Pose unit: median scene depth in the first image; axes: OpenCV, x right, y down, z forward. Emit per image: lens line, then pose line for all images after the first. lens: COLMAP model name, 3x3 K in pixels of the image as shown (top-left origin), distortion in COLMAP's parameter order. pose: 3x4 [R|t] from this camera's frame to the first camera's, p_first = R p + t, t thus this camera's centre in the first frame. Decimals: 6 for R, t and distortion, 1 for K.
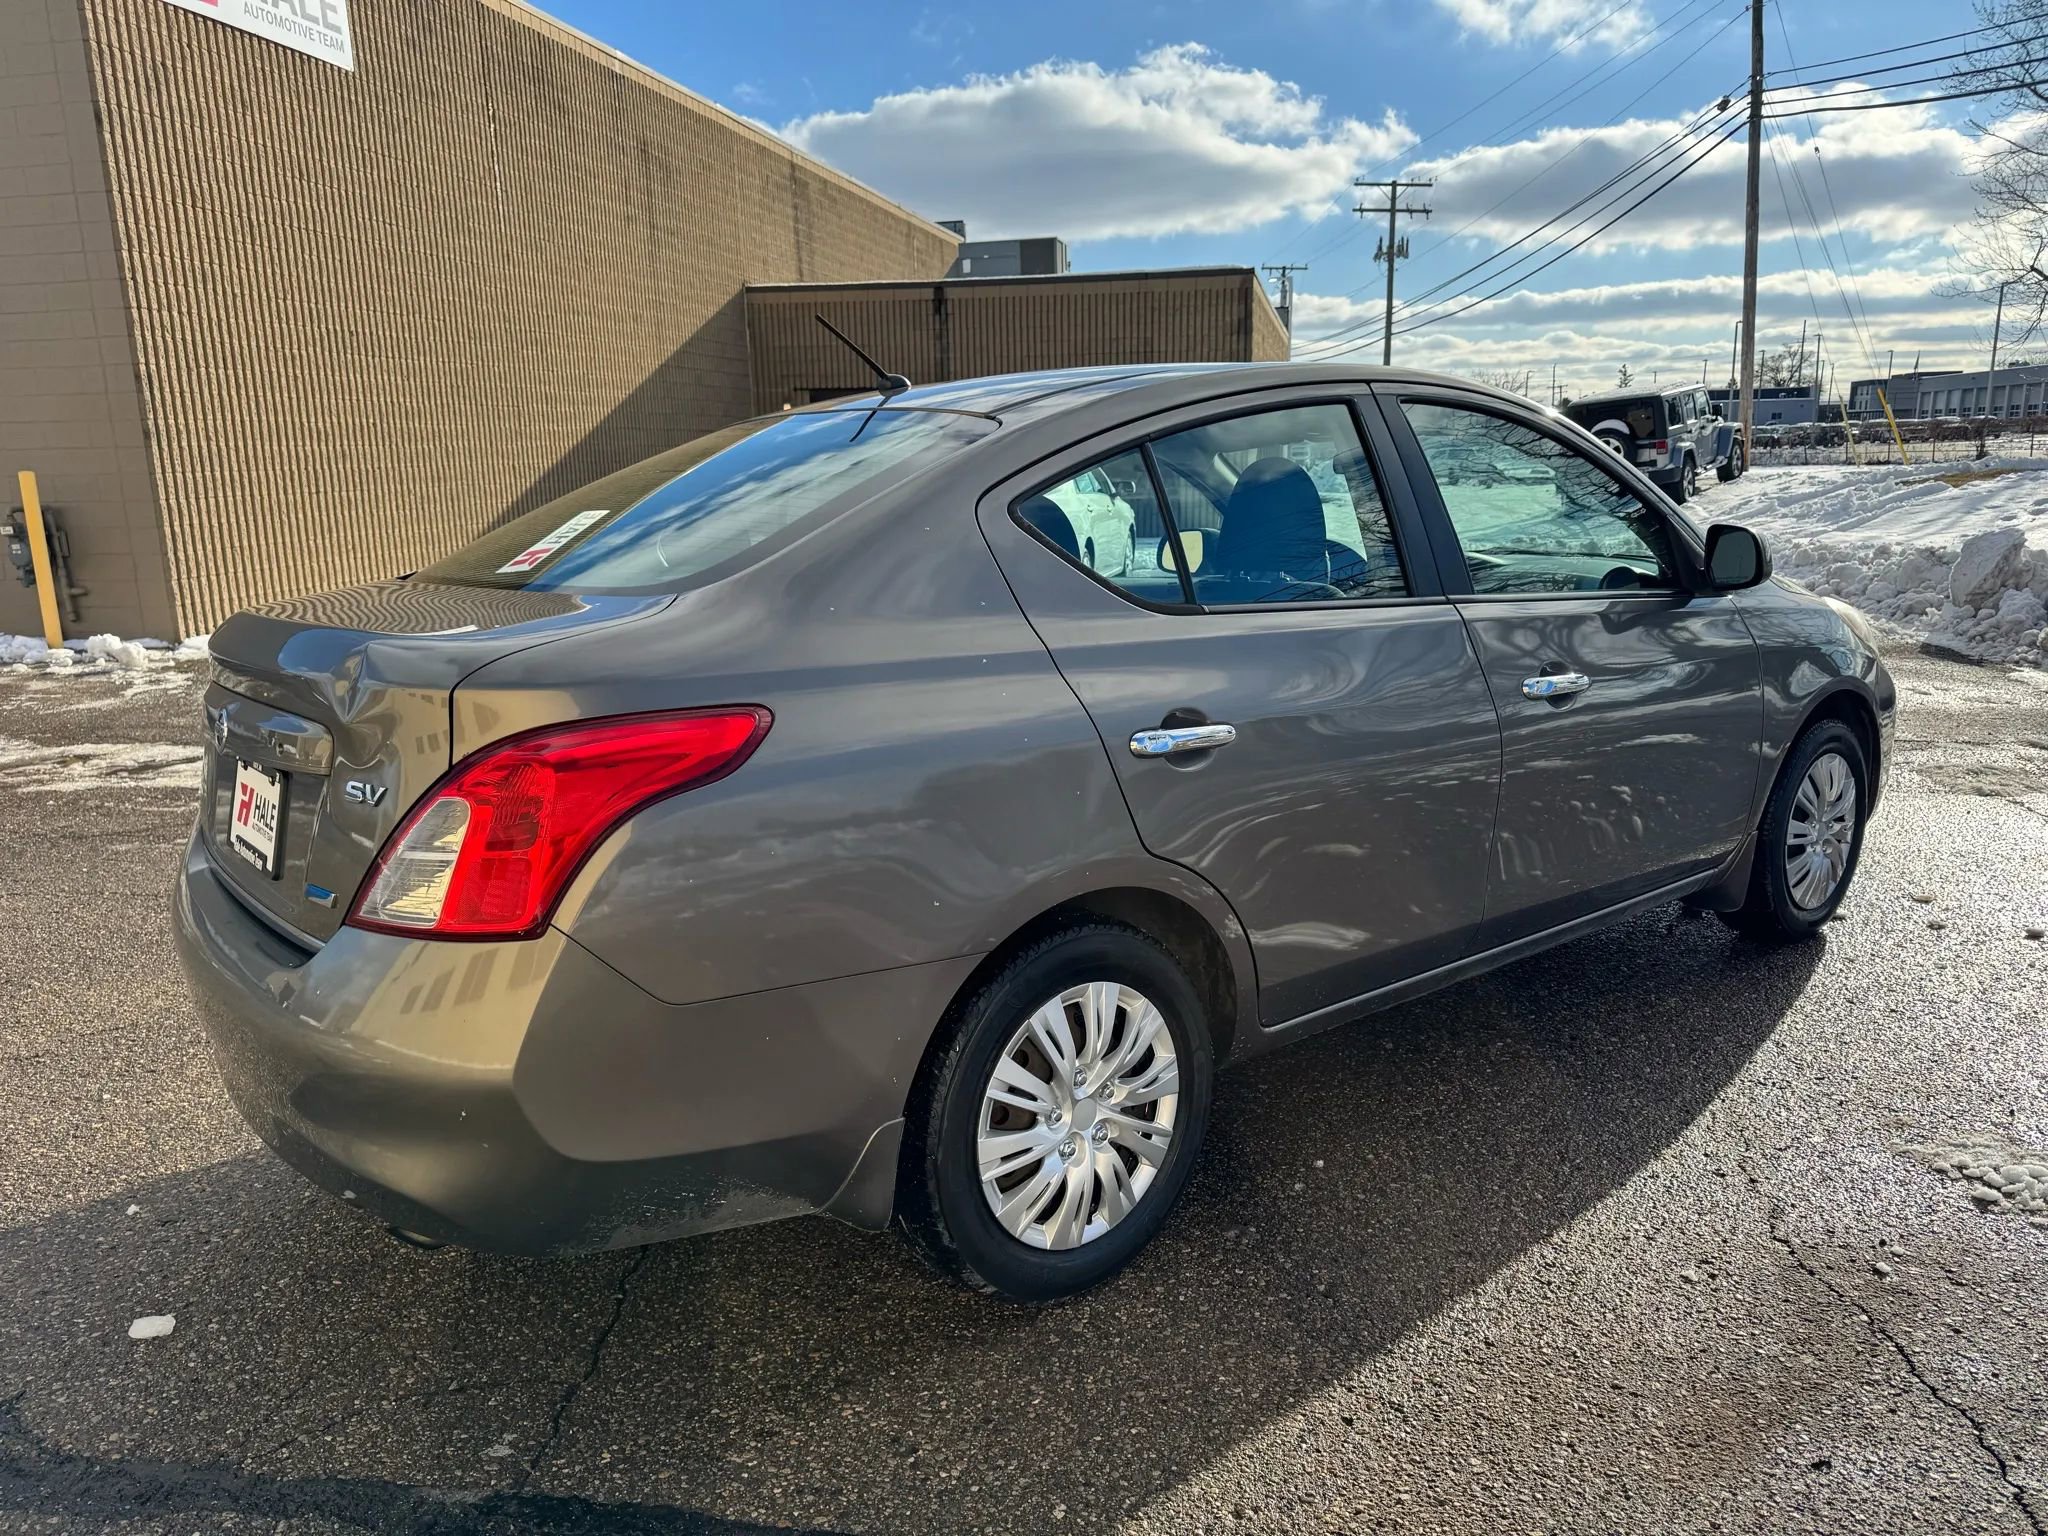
lens RADIAL K [[1486.1, 0, 1029.1], [0, 1486.1, 773.8], [0, 0, 1]] dist [0.033730, -0.036589]
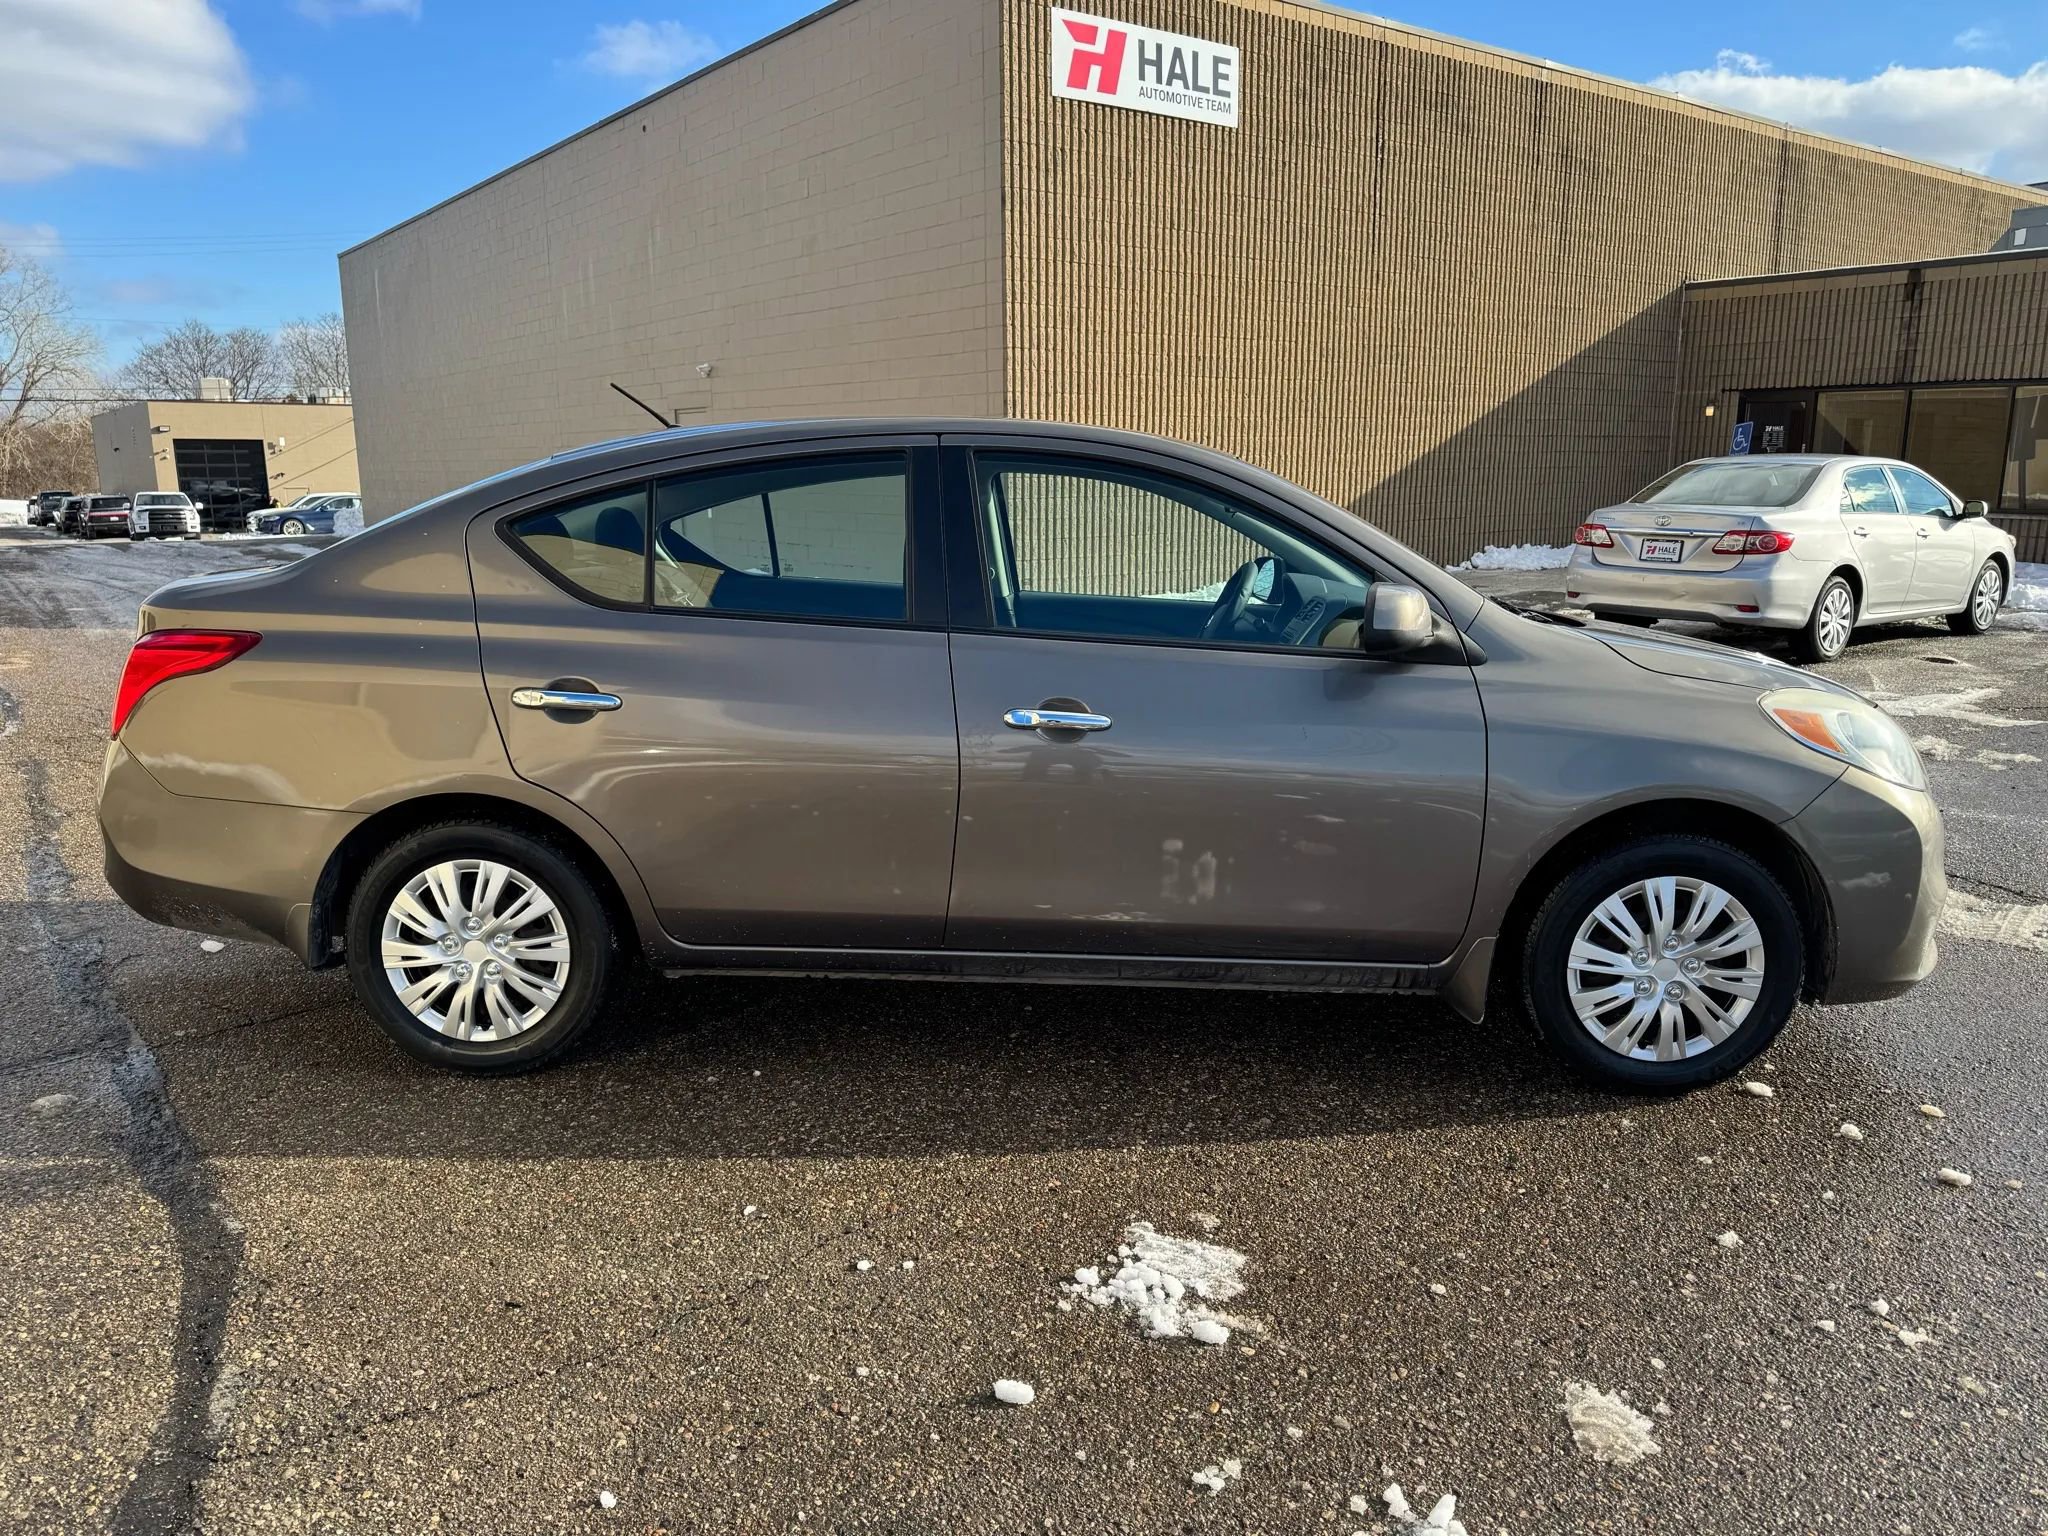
lens RADIAL K [[1486.1, 0, 1029.1], [0, 1486.1, 773.8], [0, 0, 1]] dist [0.033730, -0.036589]
pose [[0.773343, 0.138934, -0.618577, 0.237867], [-0.139088, 0.989103, 0.048267, -0.015162], [0.618542, 0.048709, 0.784240, 0.031743]]
